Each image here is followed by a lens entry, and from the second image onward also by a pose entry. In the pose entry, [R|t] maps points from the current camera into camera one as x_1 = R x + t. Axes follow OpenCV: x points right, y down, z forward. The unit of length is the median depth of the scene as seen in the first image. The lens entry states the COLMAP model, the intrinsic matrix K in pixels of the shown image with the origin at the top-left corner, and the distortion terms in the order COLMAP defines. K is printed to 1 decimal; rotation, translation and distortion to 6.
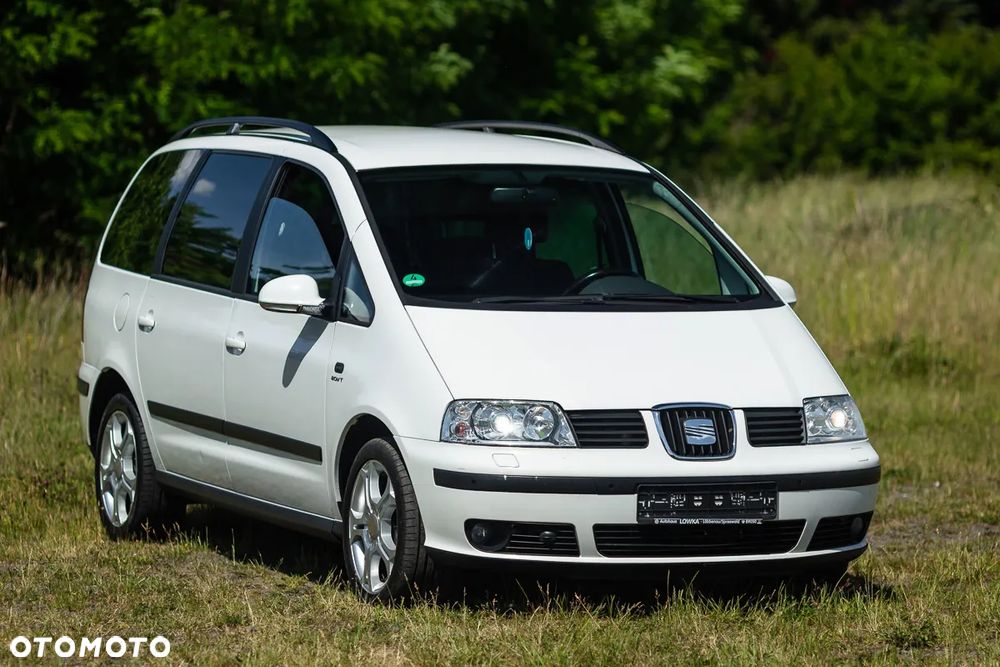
lens RADIAL K [[4521.7, 0, 500.0], [0, 4521.7, 333.5], [0, 0, 1]] dist [0.066455, -4.931931]
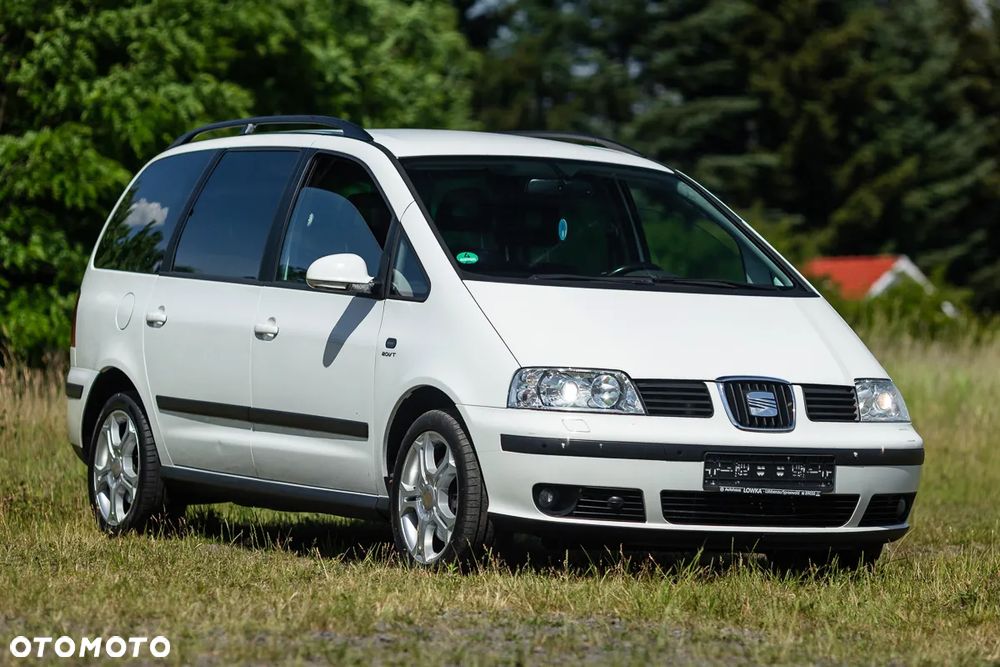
lens RADIAL K [[4521.7, 0, 500.0], [0, 4521.7, 333.5], [0, 0, 1]] dist [0.066455, -4.931931]
pose [[0.996650, 0.023441, 0.078351, -0.094146], [-0.019737, 0.998666, -0.047712, 0.055282], [-0.079365, 0.046006, 0.995783, -0.009489]]
